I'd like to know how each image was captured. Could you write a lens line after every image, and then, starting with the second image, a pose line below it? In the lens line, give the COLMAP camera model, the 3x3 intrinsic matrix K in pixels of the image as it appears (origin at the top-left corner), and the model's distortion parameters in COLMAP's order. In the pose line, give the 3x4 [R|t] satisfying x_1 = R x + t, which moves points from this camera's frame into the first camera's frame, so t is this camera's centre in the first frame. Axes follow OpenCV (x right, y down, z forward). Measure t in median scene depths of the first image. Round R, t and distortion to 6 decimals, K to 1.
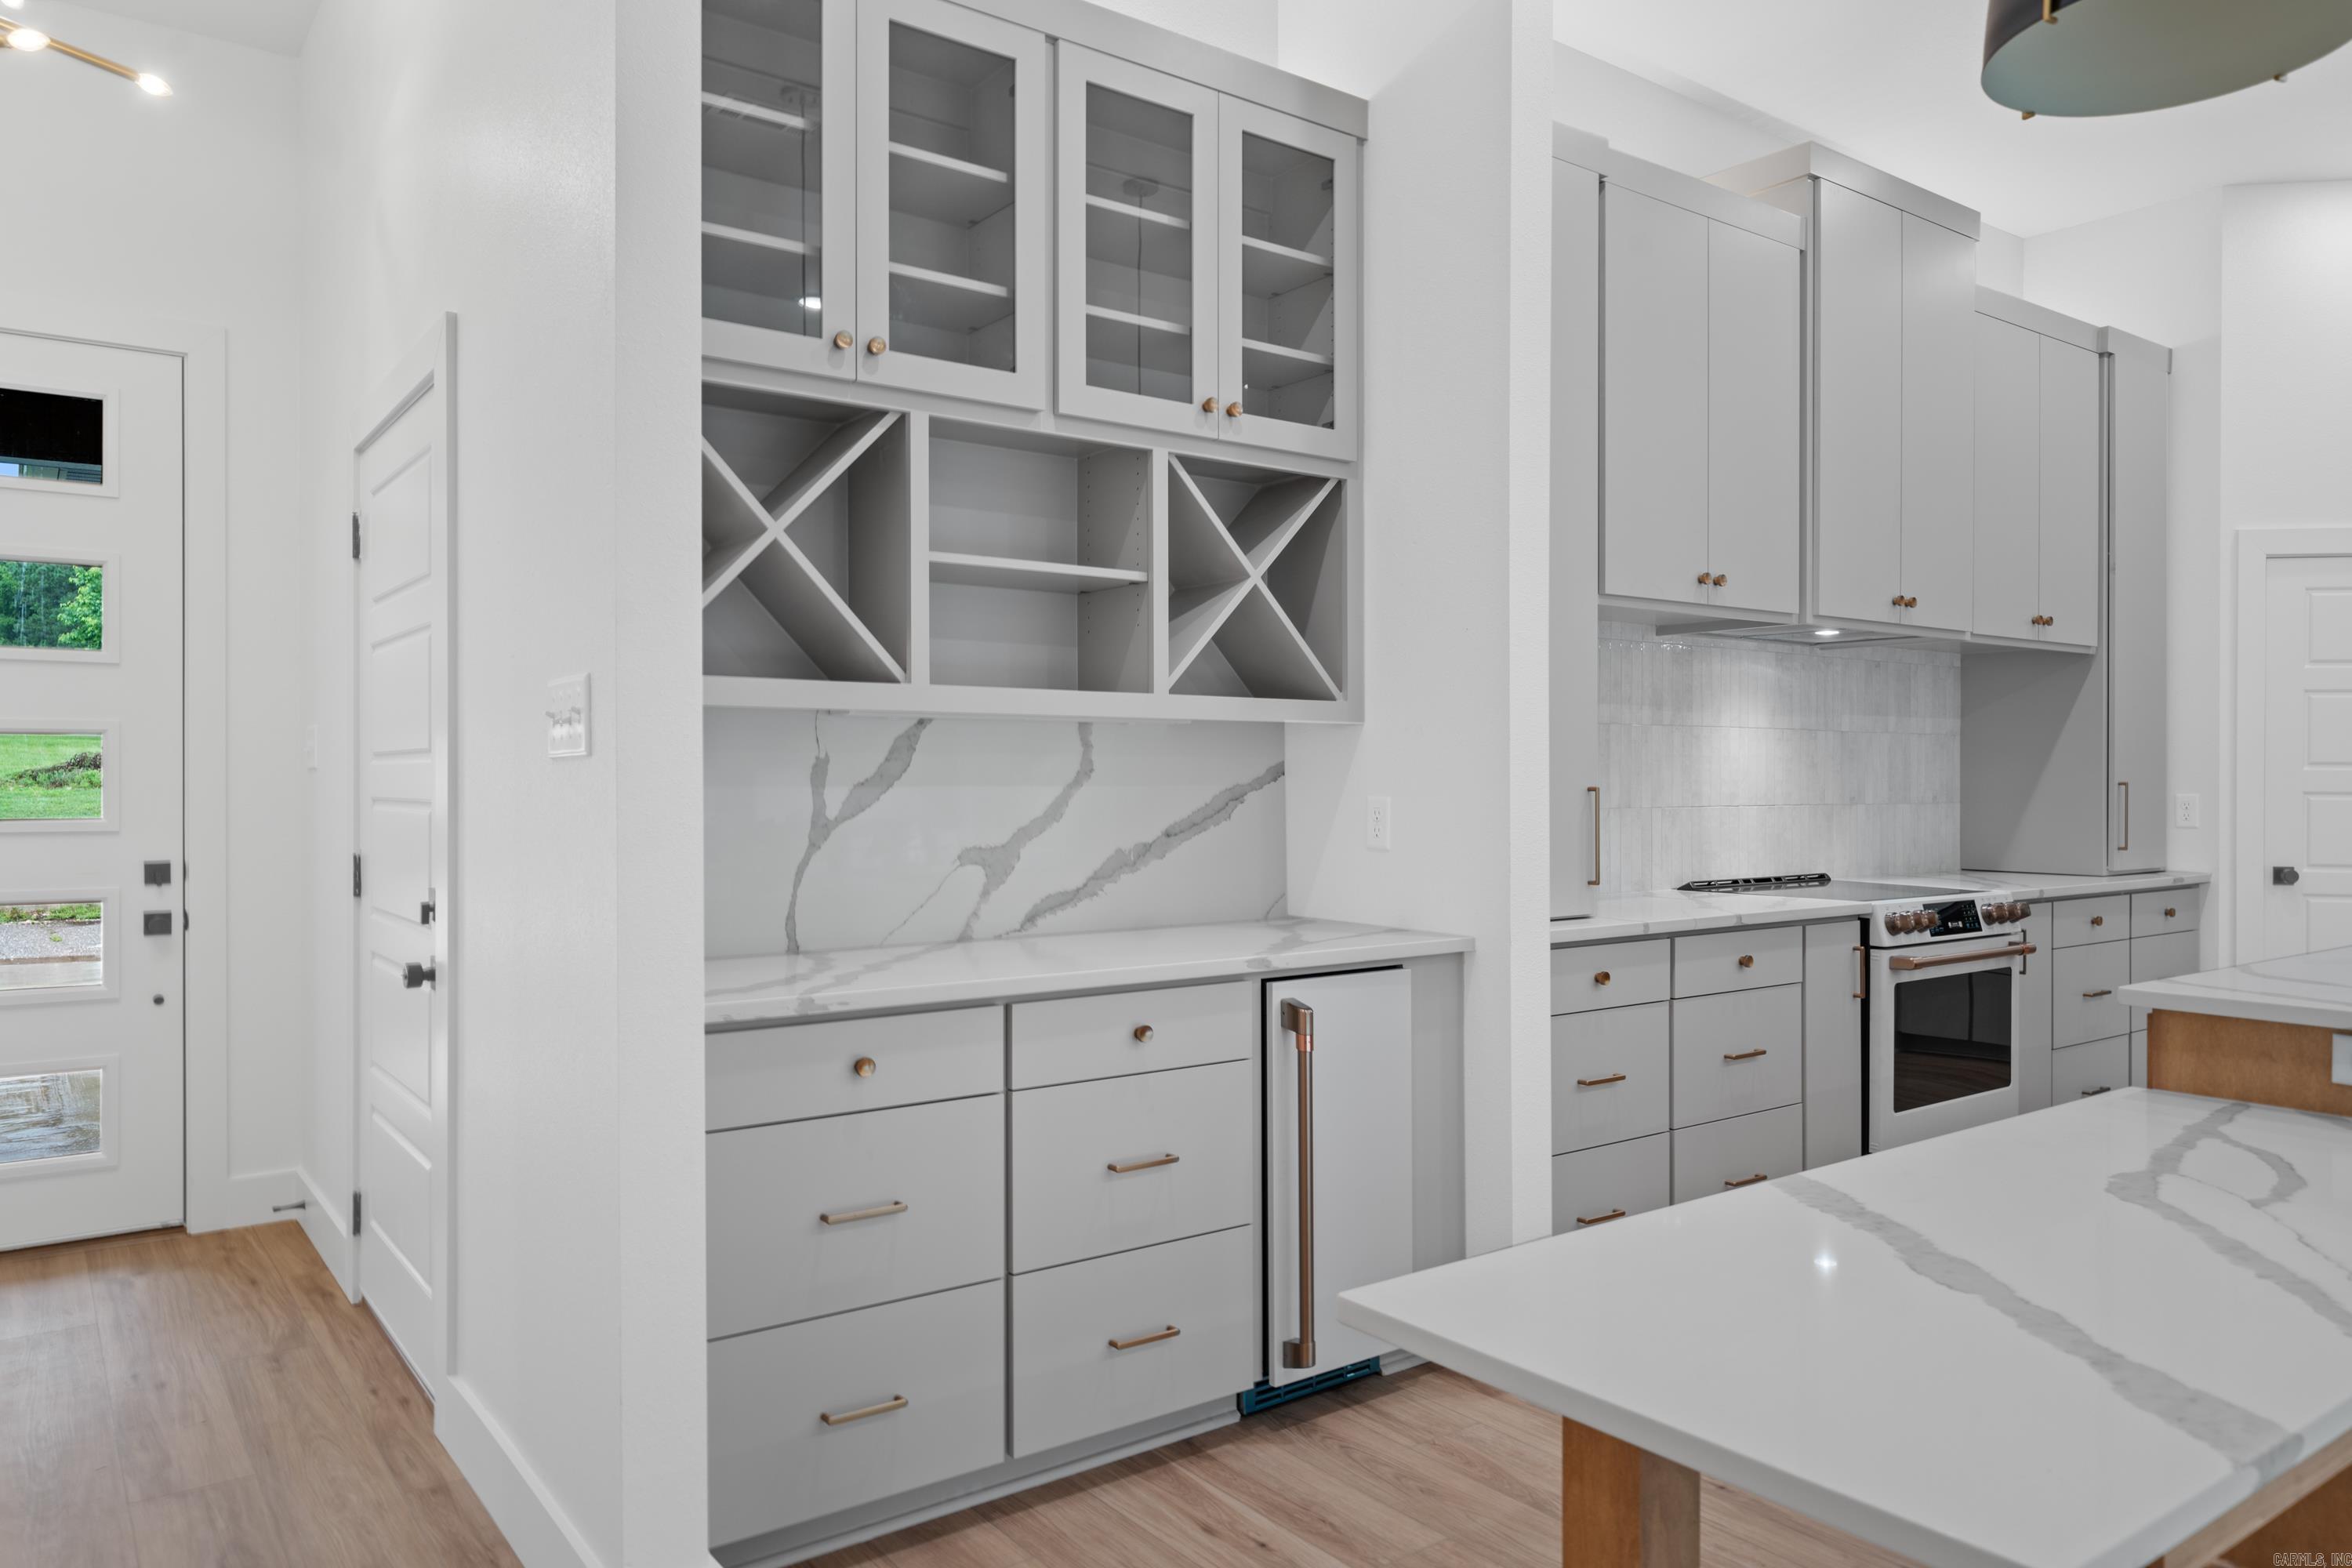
lens RADIAL K [[1553.3, 0, 1235.8], [0, 1553.3, 780.5], [0, 0, 1]] dist [0.002685, 0.004407]
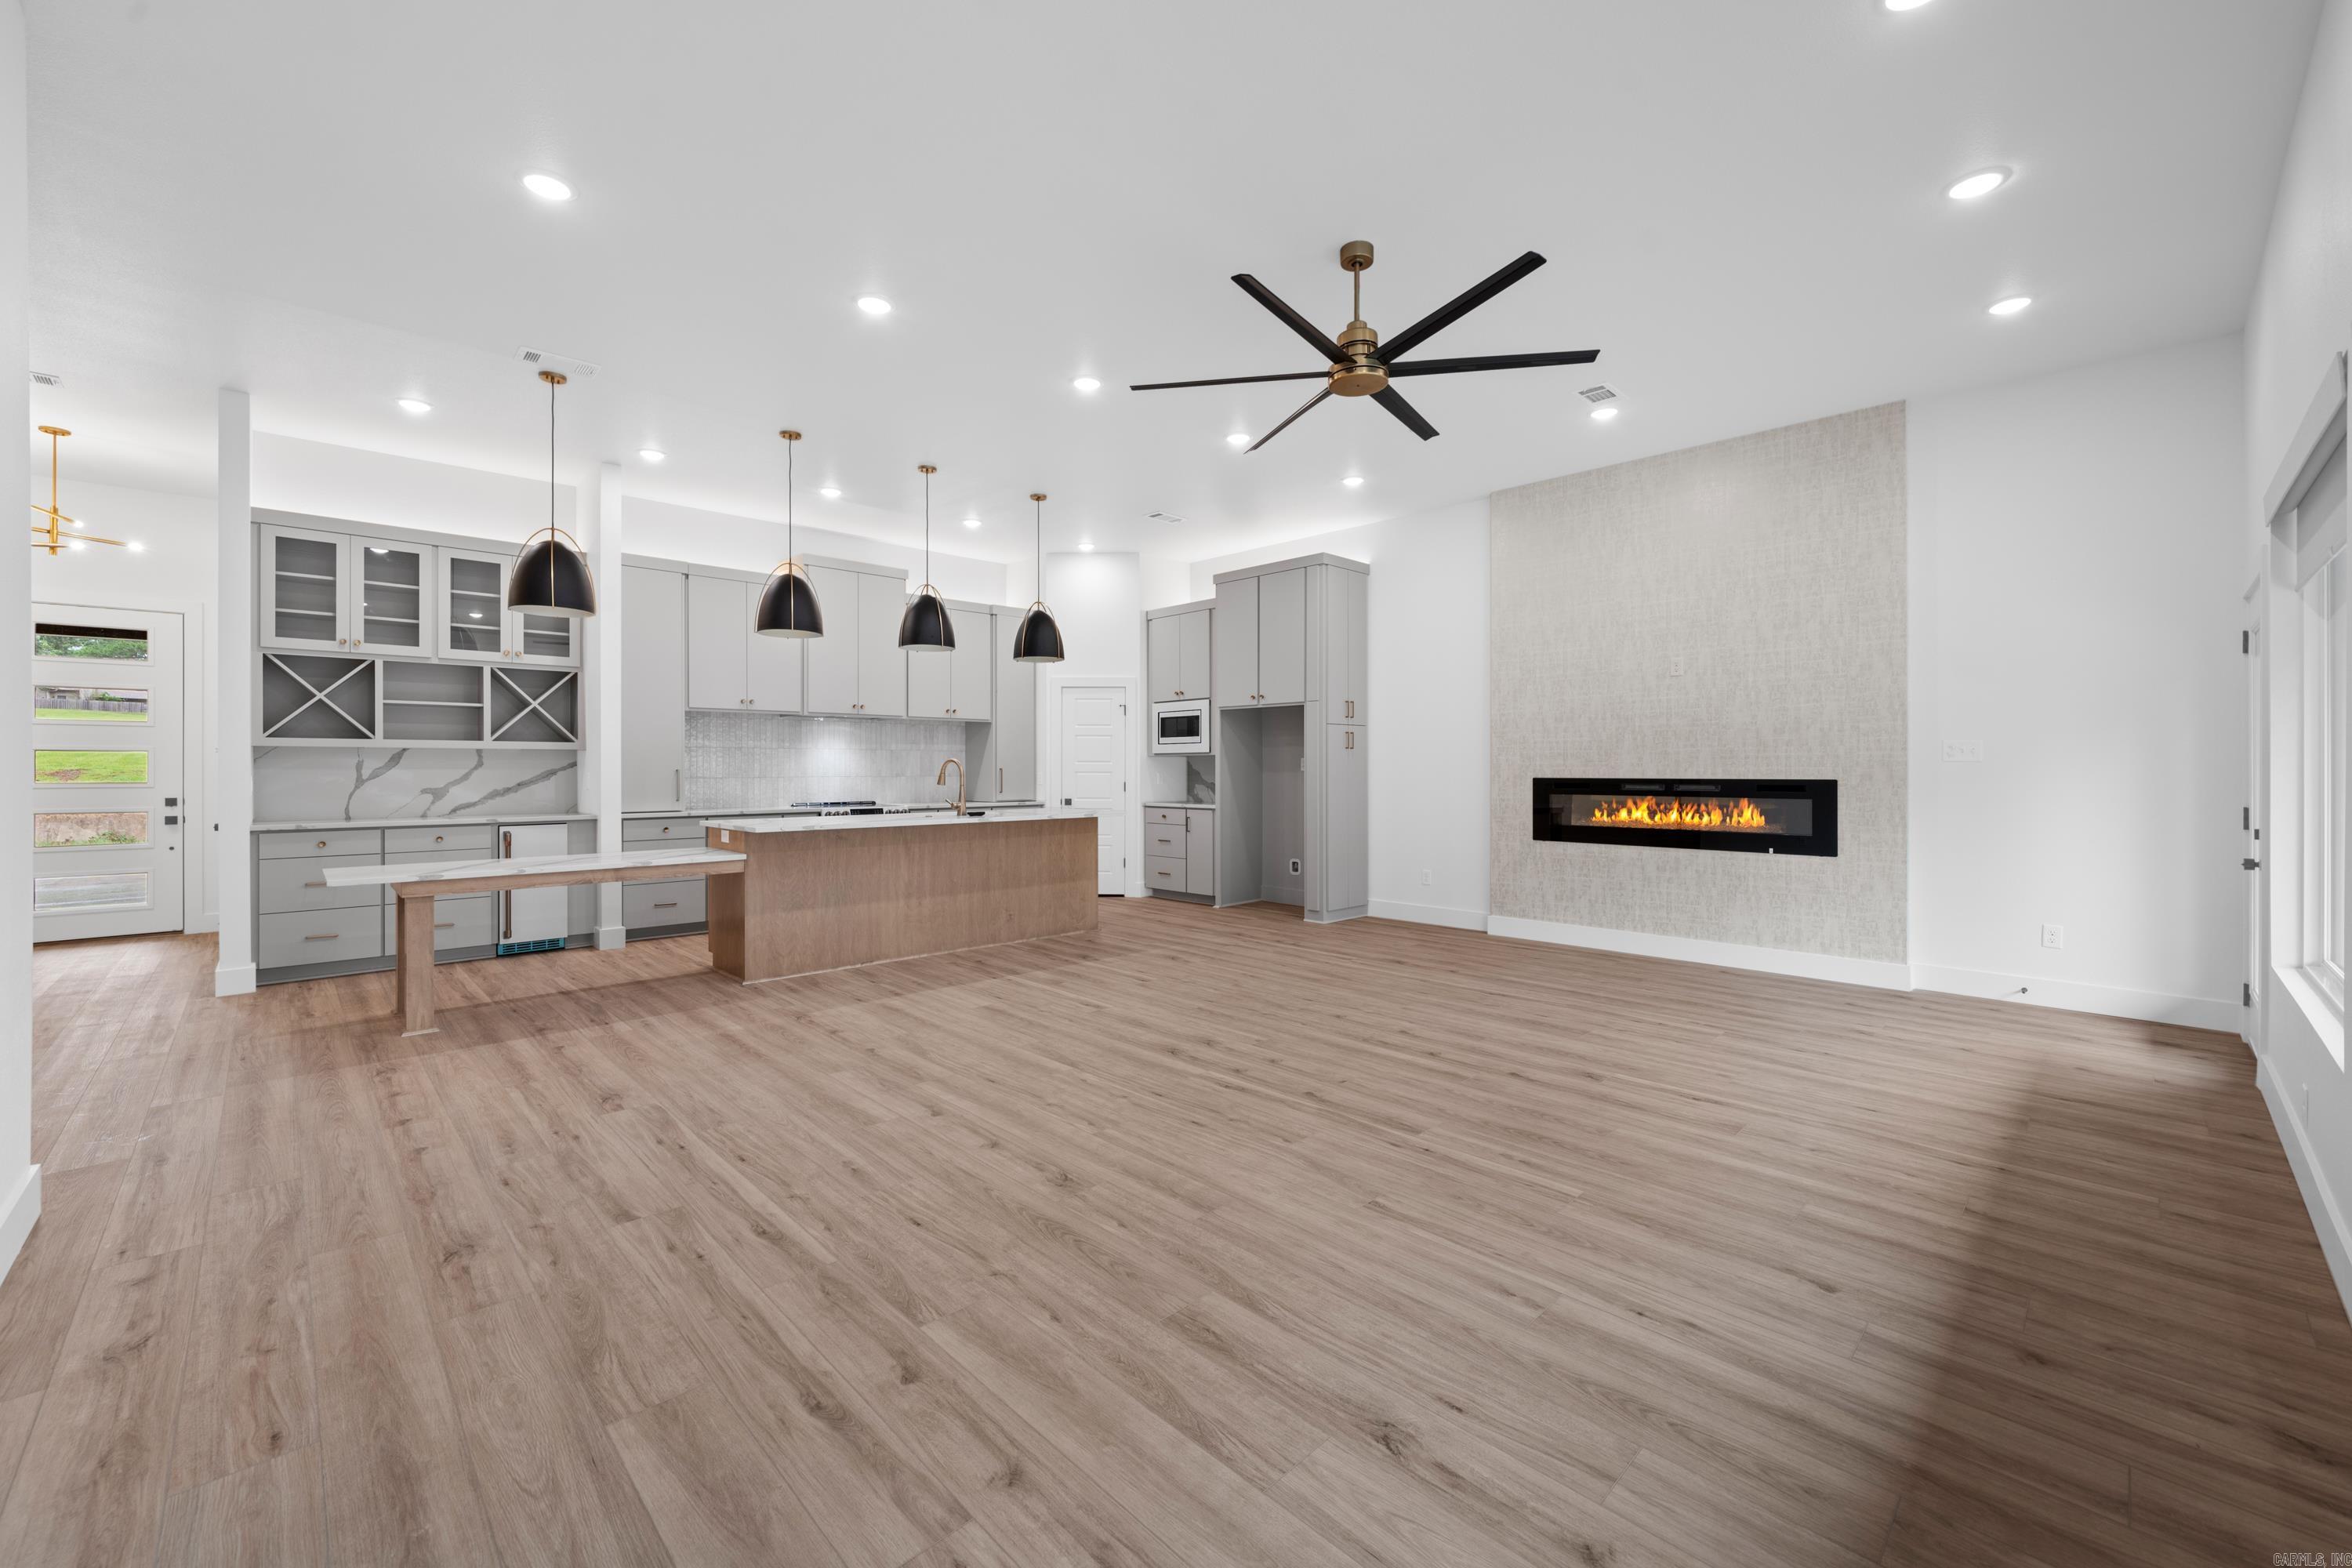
lens RADIAL K [[879.8, 0, 1181.2], [0, 879.8, 769.2], [0, 0, 1]] dist [-0.001867, -0.000404]
pose [[0.990814, -0.001816, 0.135216, 0.870460], [0.001993, 0.999997, -0.001173, 0.006803], [-0.135214, 0.001431, 0.990815, -0.777940]]
